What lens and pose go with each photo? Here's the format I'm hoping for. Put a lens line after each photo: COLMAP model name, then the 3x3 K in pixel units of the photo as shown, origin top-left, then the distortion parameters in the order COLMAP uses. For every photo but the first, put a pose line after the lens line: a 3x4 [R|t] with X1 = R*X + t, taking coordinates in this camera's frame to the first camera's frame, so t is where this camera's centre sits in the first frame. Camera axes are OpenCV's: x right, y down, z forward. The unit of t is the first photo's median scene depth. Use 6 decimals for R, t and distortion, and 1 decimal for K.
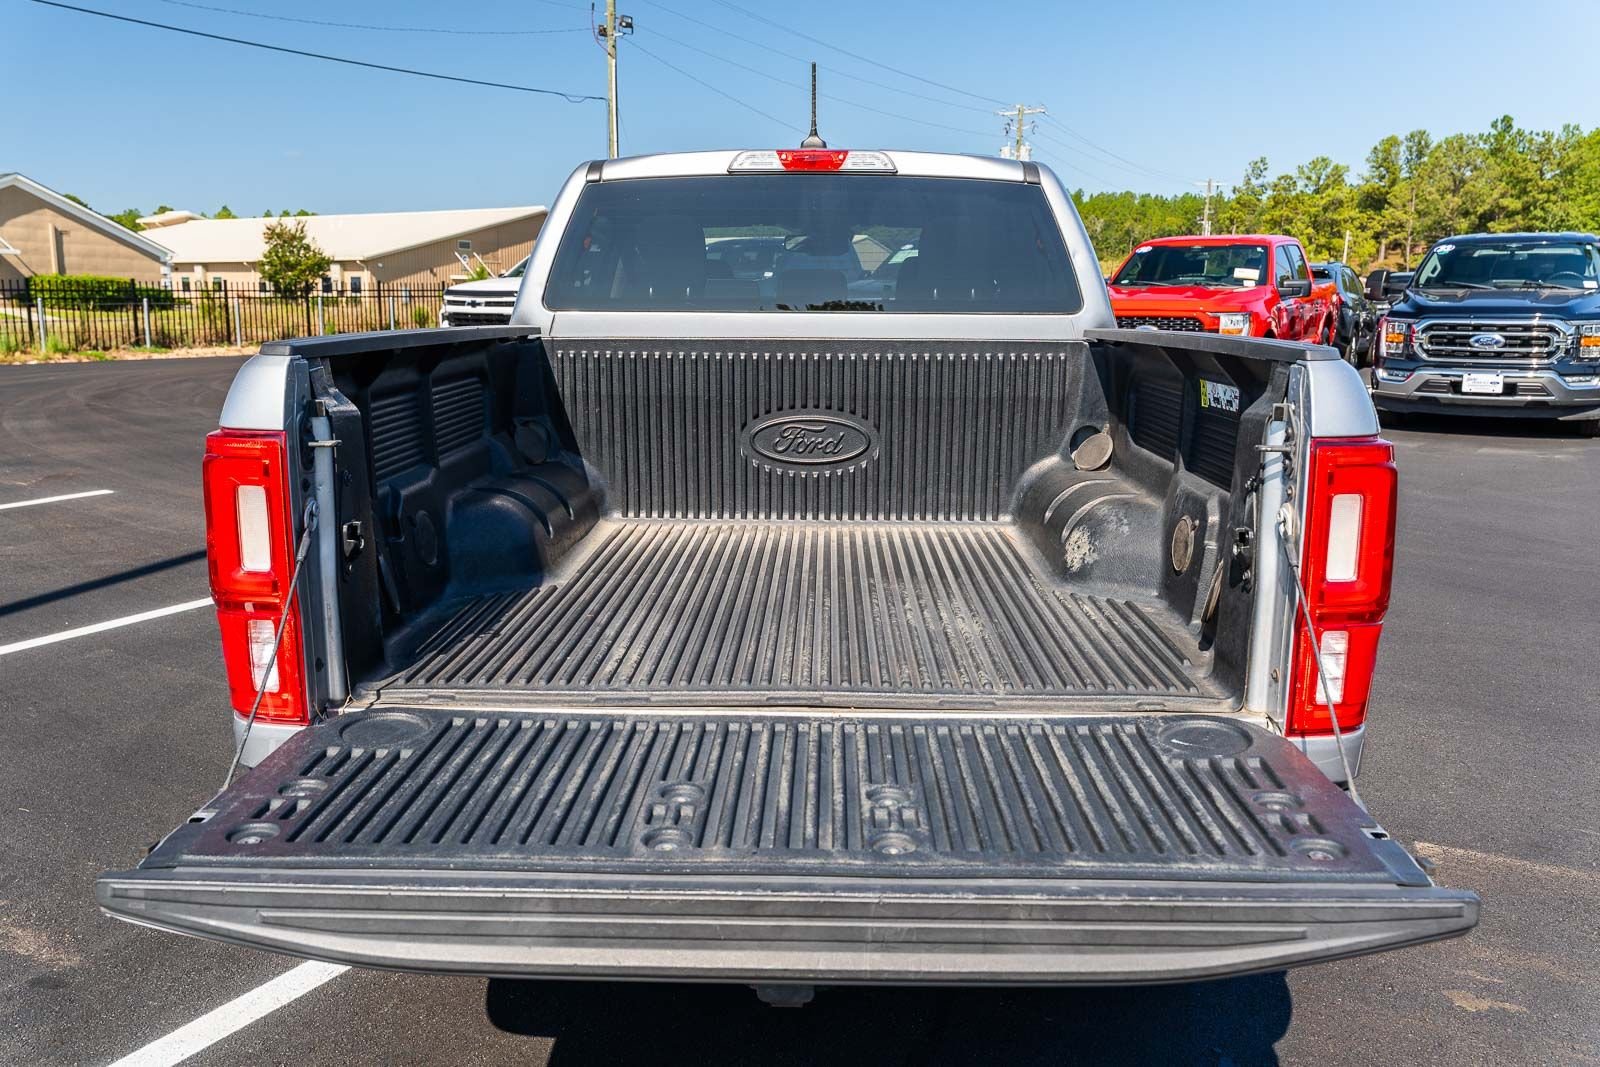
lens RADIAL K [[1250.3, 0, 800.0], [0, 1250.3, 533.5], [0, 0, 1]] dist [0.001743, -0.002650]
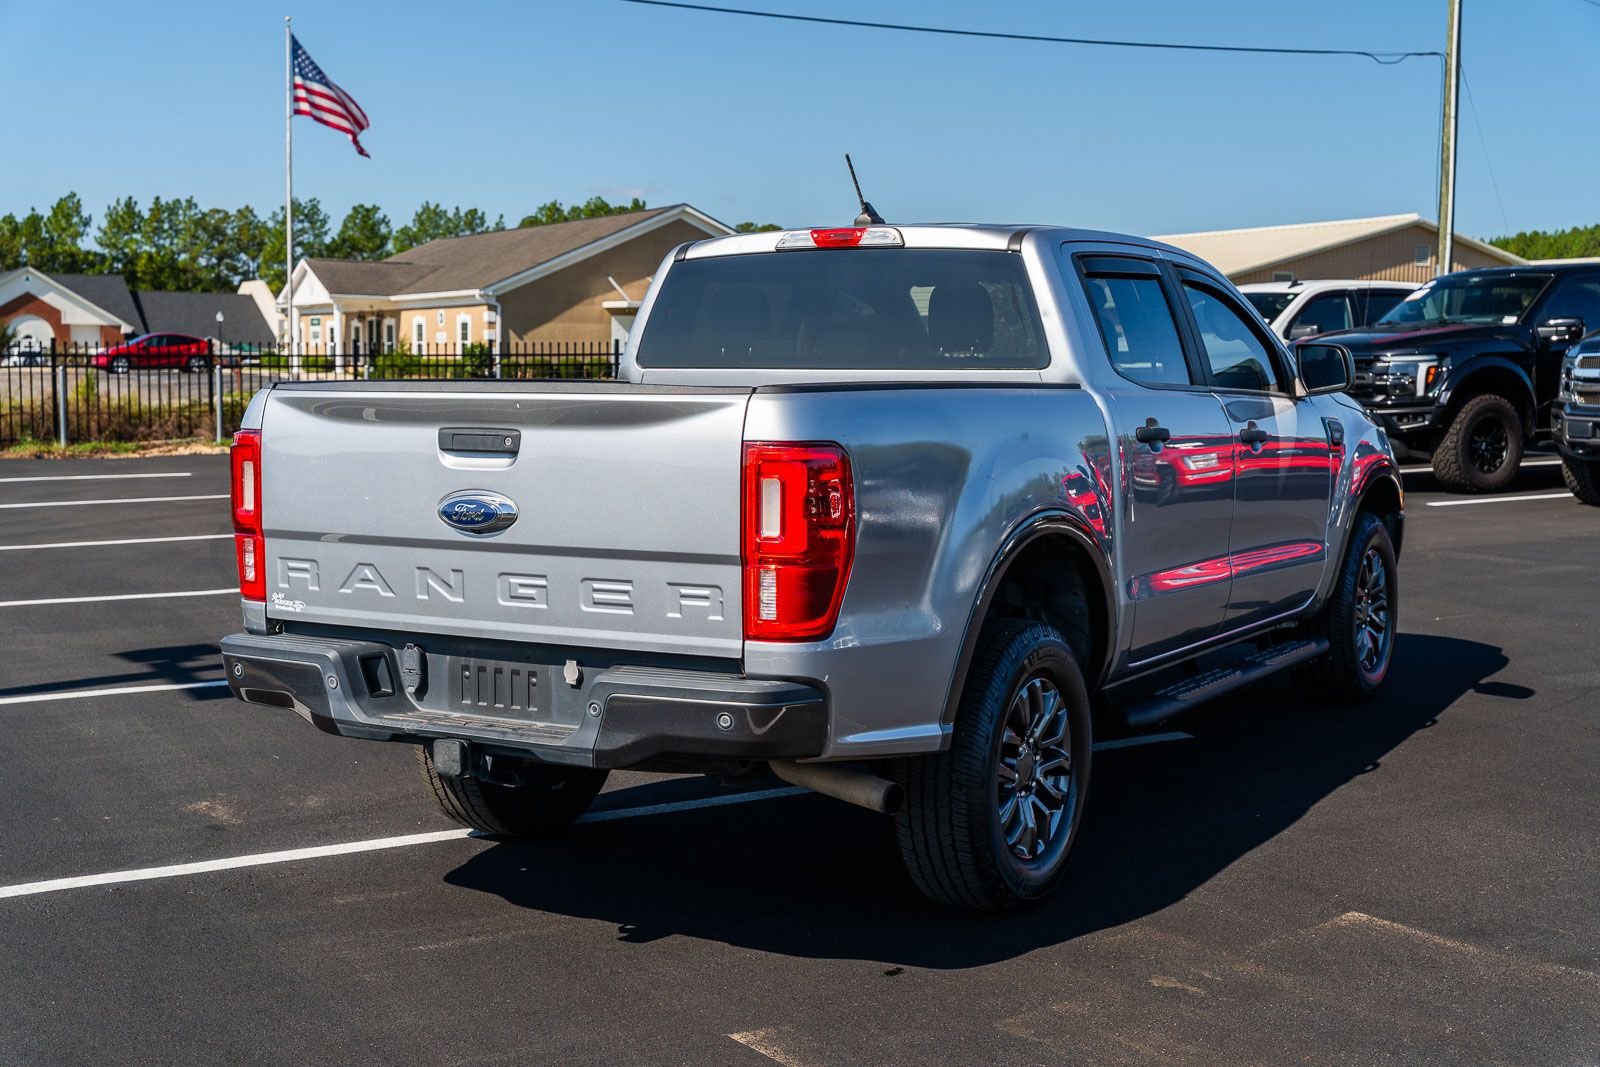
lens RADIAL K [[2058.2, 0, 800.0], [0, 2058.2, 533.5], [0, 0, 1]] dist [0.047488, 0.001618]
pose [[0.872493, 0.036736, -0.487243, 0.057969], [-0.086284, 0.993083, -0.079631, 0.007954], [0.480948, 0.111519, 0.869628, -0.040170]]
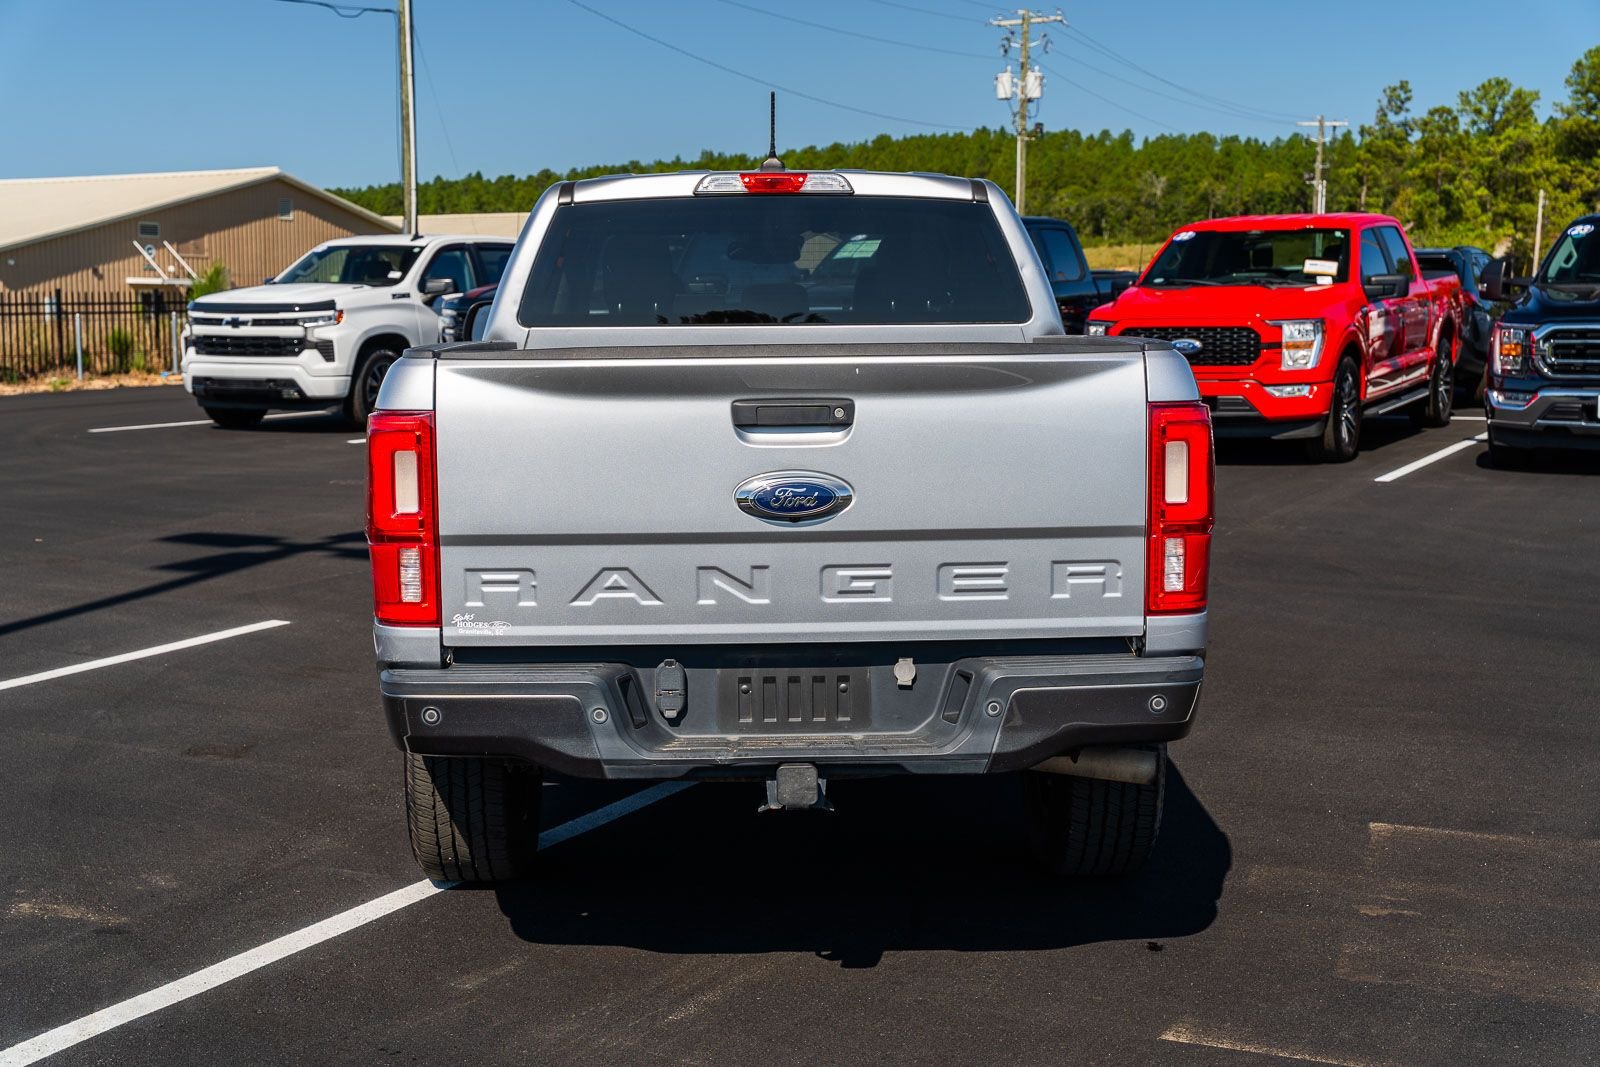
lens RADIAL K [[2058.2, 0, 800.0], [0, 2058.2, 533.5], [0, 0, 1]] dist [0.047488, 0.001618]
pose [[0.998359, -0.019629, 0.053805, -0.004298], [0.023680, 0.996848, -0.075716, 0.008286], [-0.052149, 0.076866, 0.995677, -0.045518]]
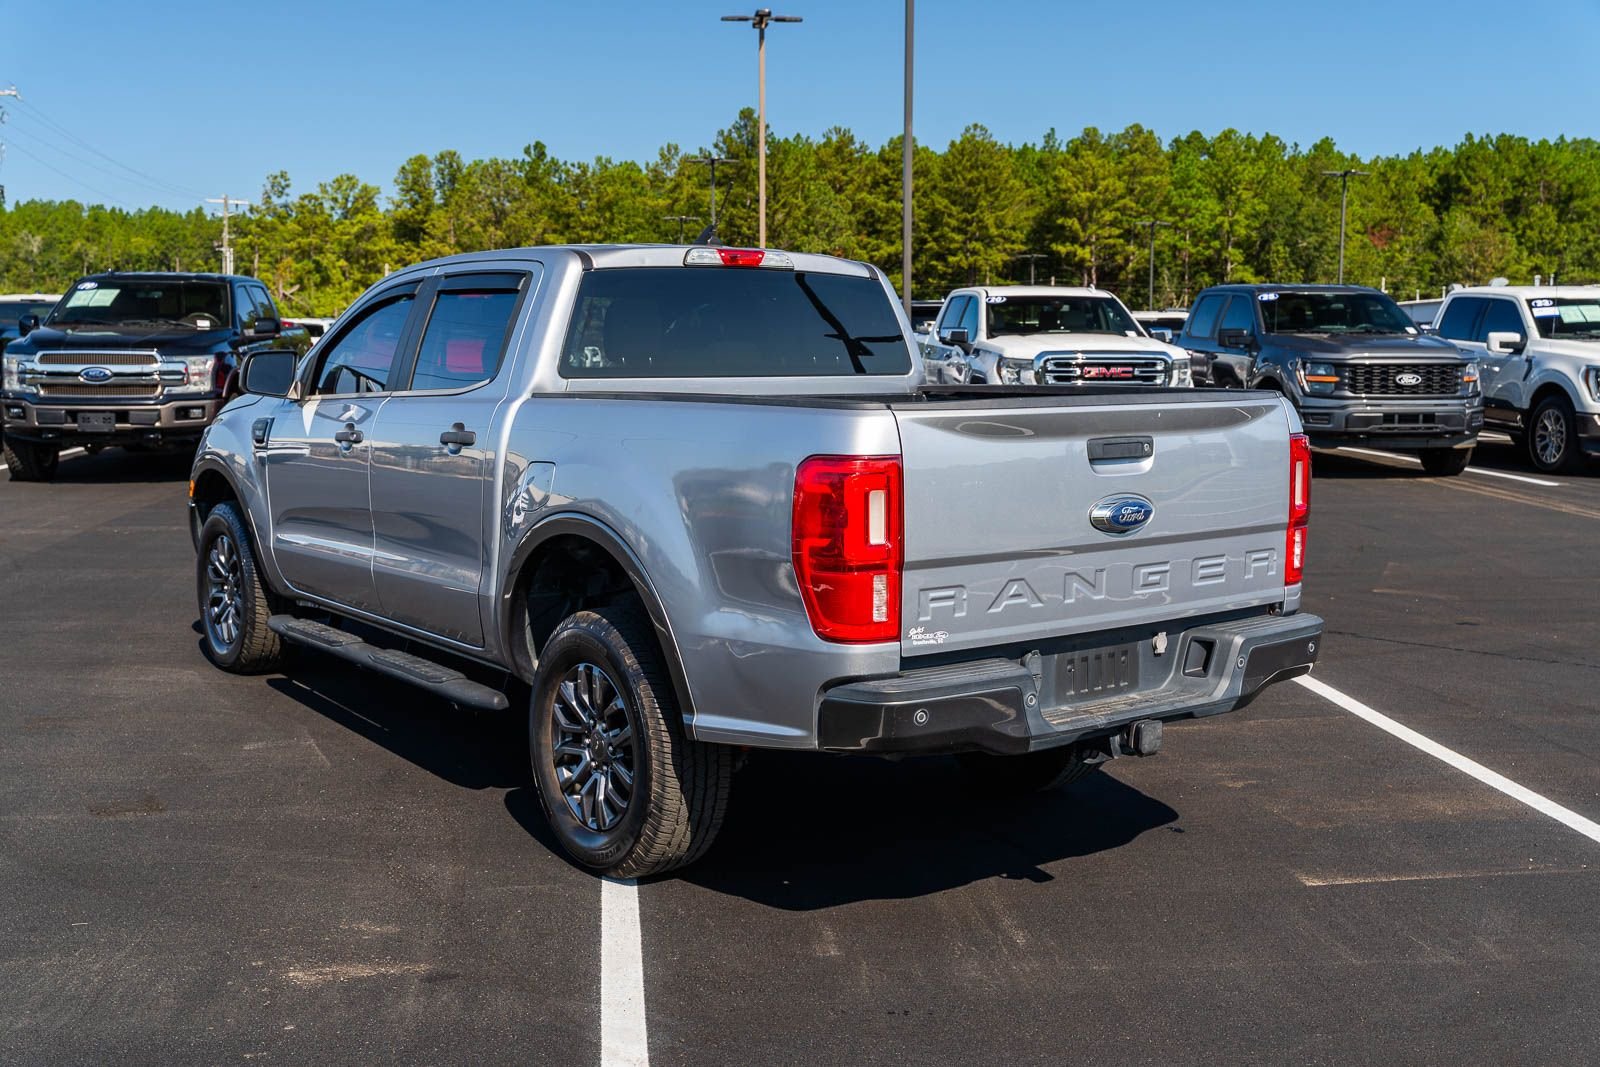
lens RADIAL K [[1645.9, 0, 800.0], [0, 1645.9, 533.5], [0, 0, 1]] dist [0.038503, -0.029697]
pose [[0.783464, -0.073510, 0.617074, -0.063255], [0.117593, 0.992576, -0.031058, 0.002450], [-0.610210, 0.096896, 0.786292, -0.020630]]
